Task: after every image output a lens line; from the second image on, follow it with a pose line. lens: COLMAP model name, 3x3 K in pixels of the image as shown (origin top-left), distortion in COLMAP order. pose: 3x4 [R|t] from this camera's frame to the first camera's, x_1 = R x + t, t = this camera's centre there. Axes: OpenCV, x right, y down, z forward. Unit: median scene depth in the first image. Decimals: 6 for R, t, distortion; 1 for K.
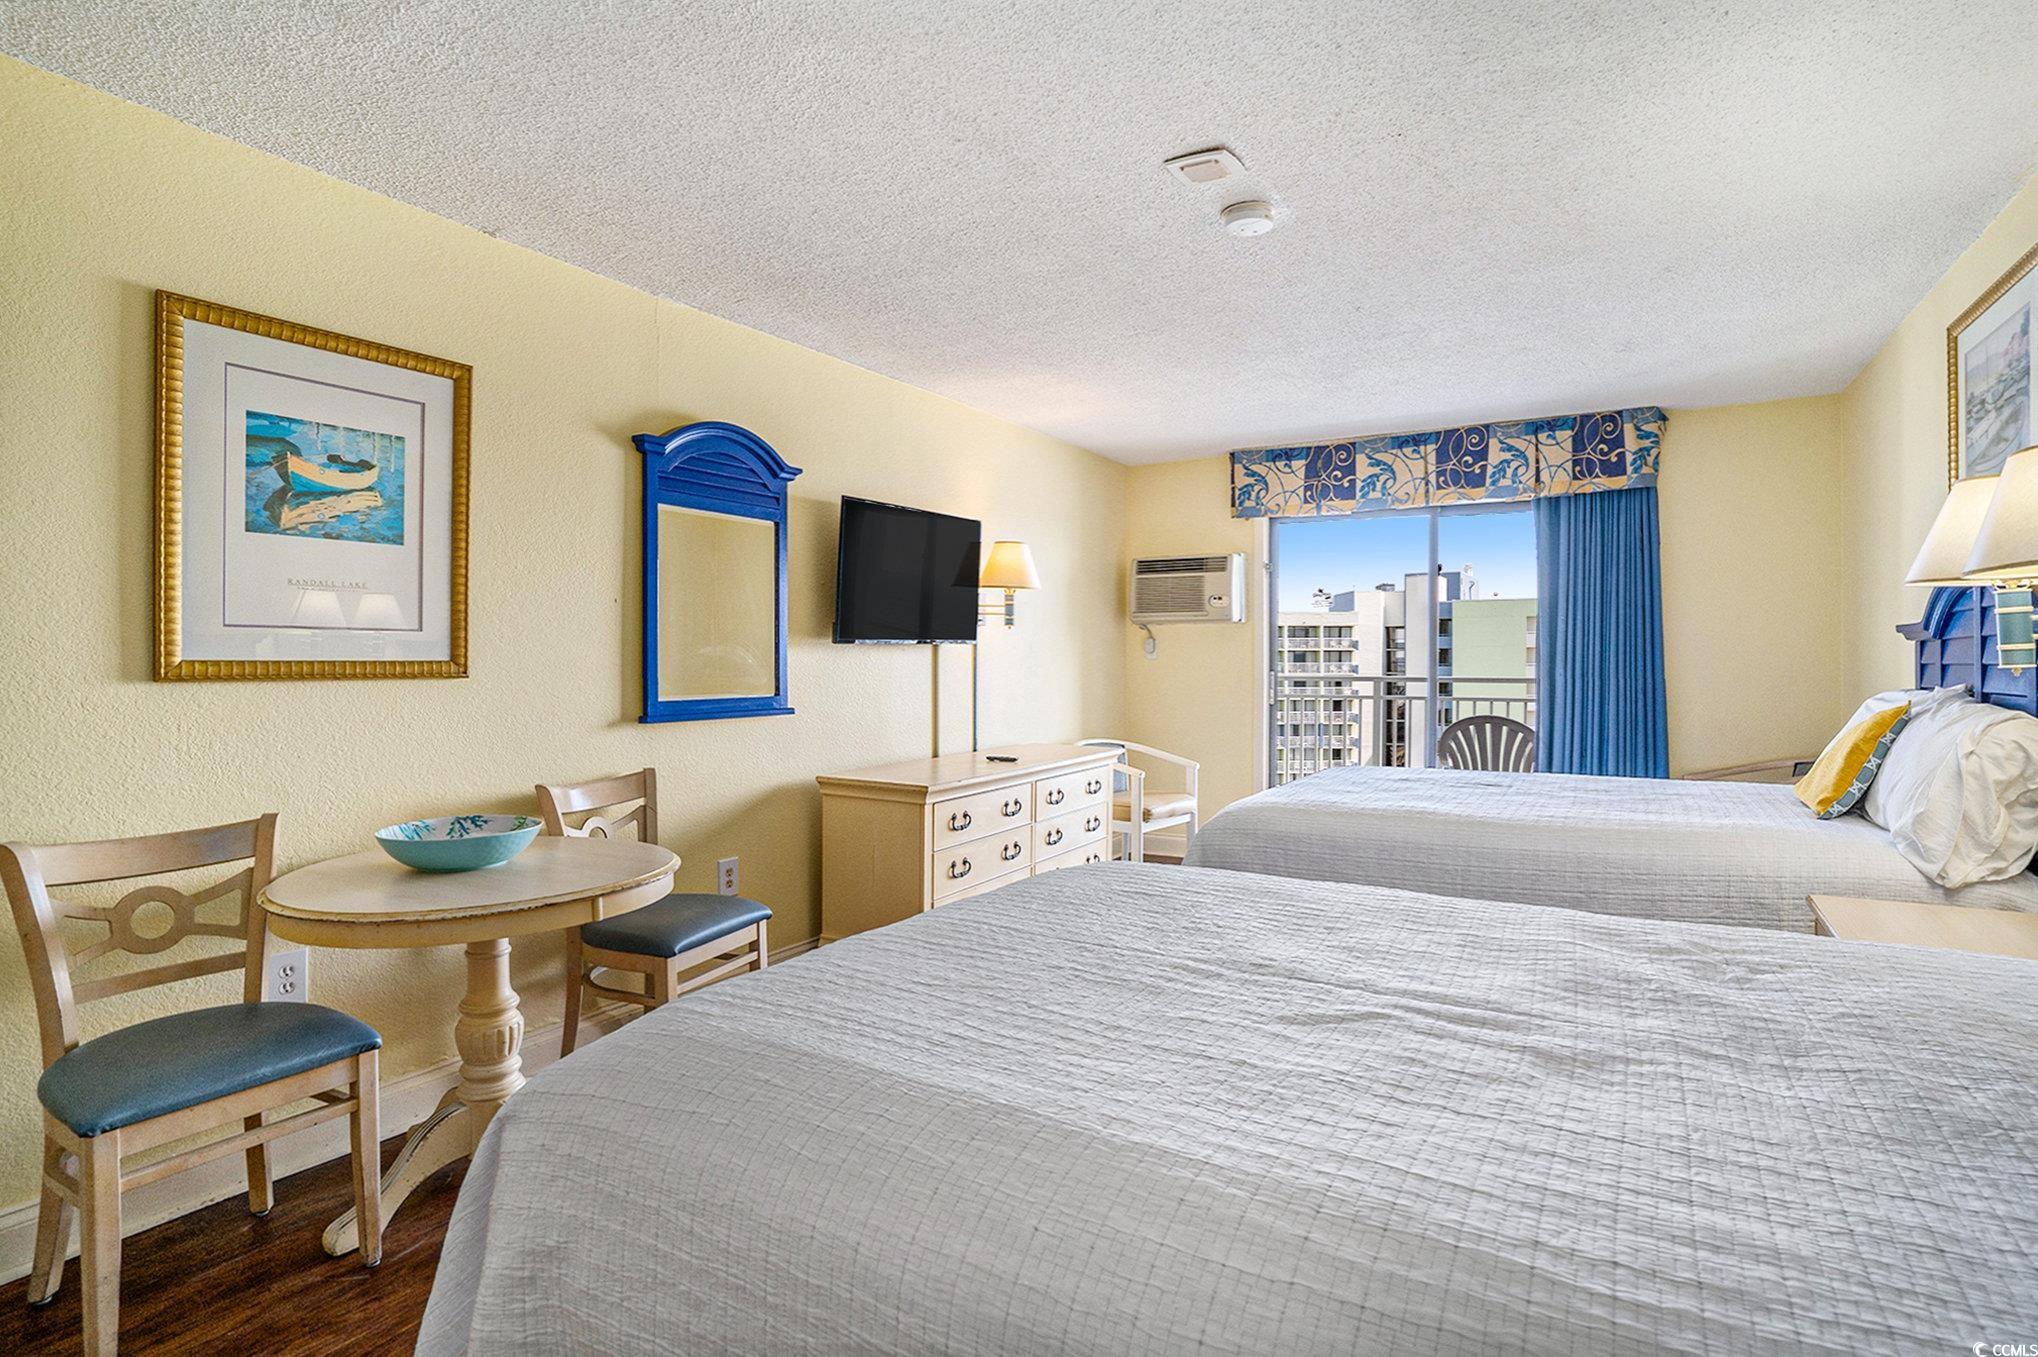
lens RADIAL K [[1026.0, 0, 1027.3], [0, 1026.0, 665.6], [0, 0, 1]] dist [-0.095755, 0.054182]
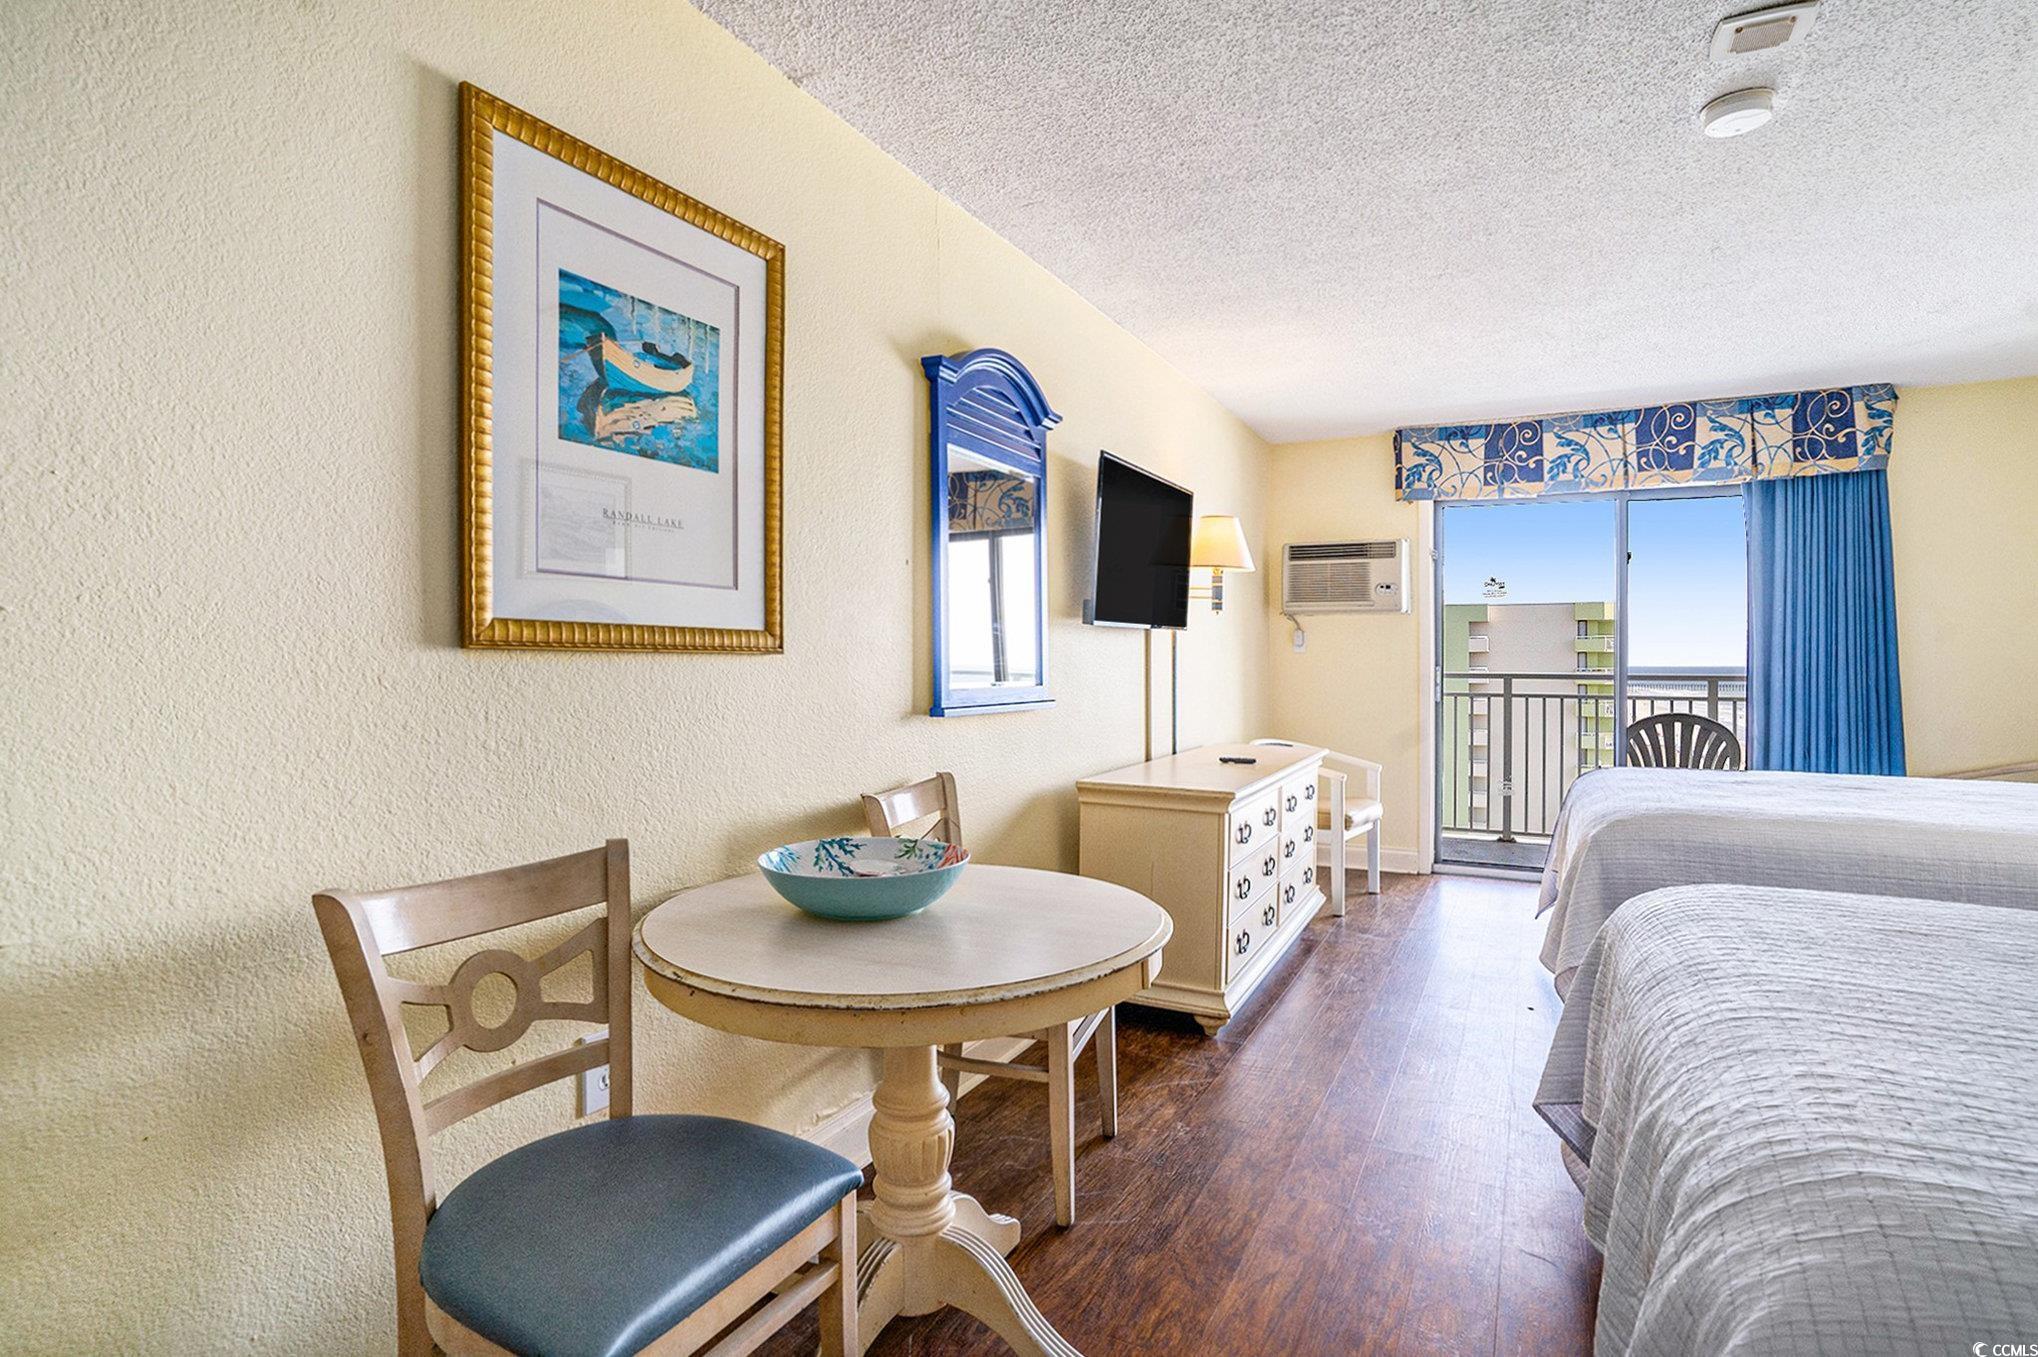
lens RADIAL K [[1023.0, 0, 1014.6], [0, 1023.0, 668.0], [0, 0, 1]] dist [-0.085063, 0.040611]
pose [[0.998281, 0.005368, 0.058368, -0.238627], [-0.005276, 0.999985, -0.001724, 0.012895], [-0.058376, 0.001413, 0.998294, 0.124607]]
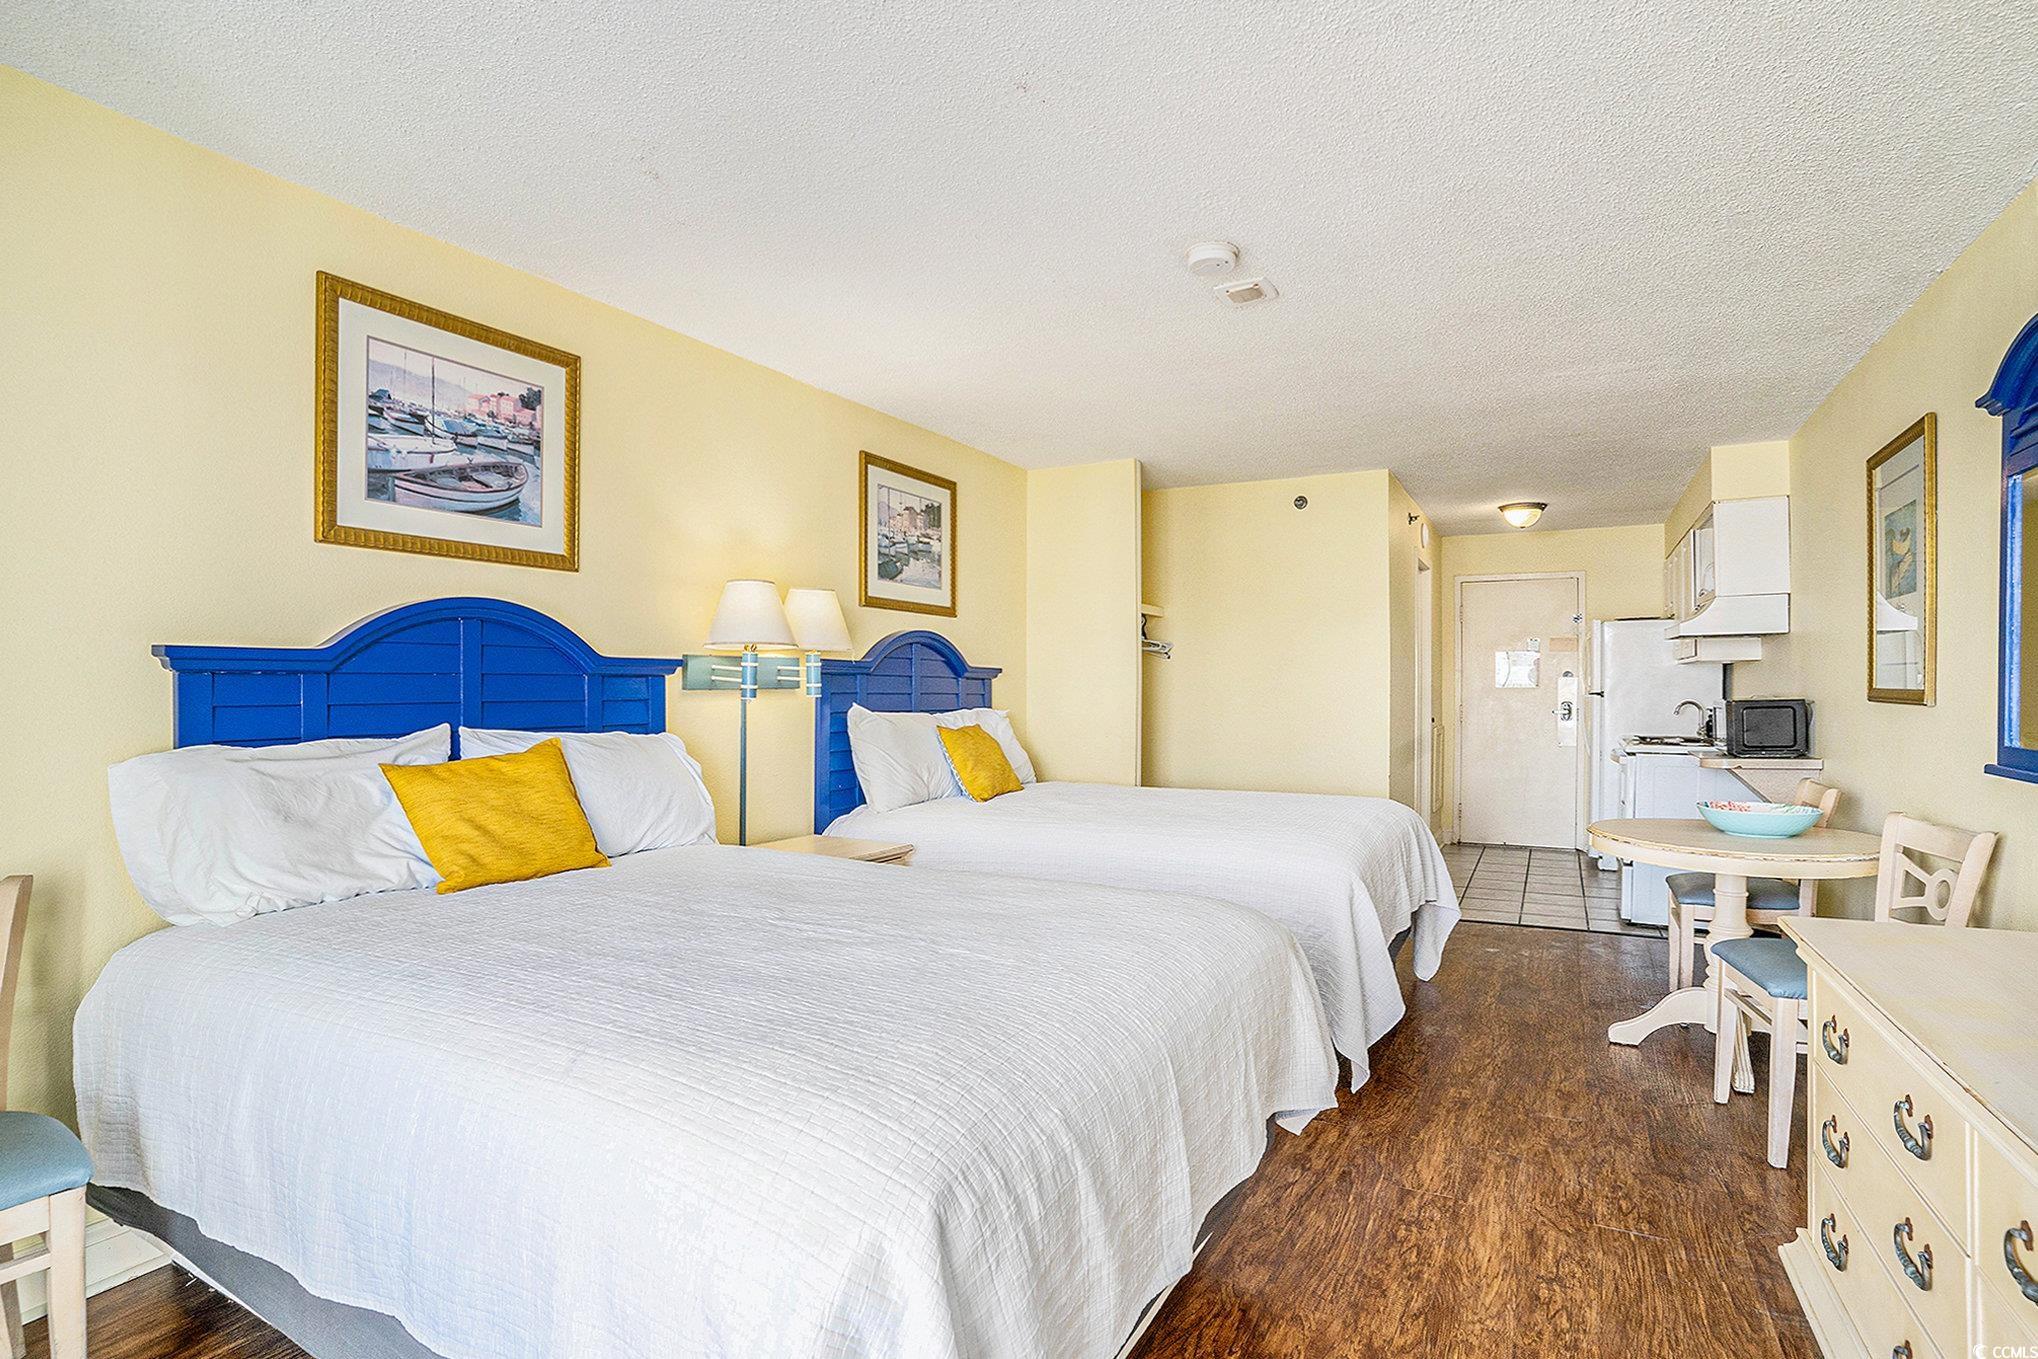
lens RADIAL K [[1031.4, 0, 1019.0], [0, 1031.4, 679.5], [0, 0, 1]] dist [0.000852, -0.035868]
pose [[-0.999113, 0.004635, -0.041864, 0.258974], [0.004592, 0.999989, 0.001131, -0.011831], [0.041869, 0.000938, -0.999123, 1.142513]]
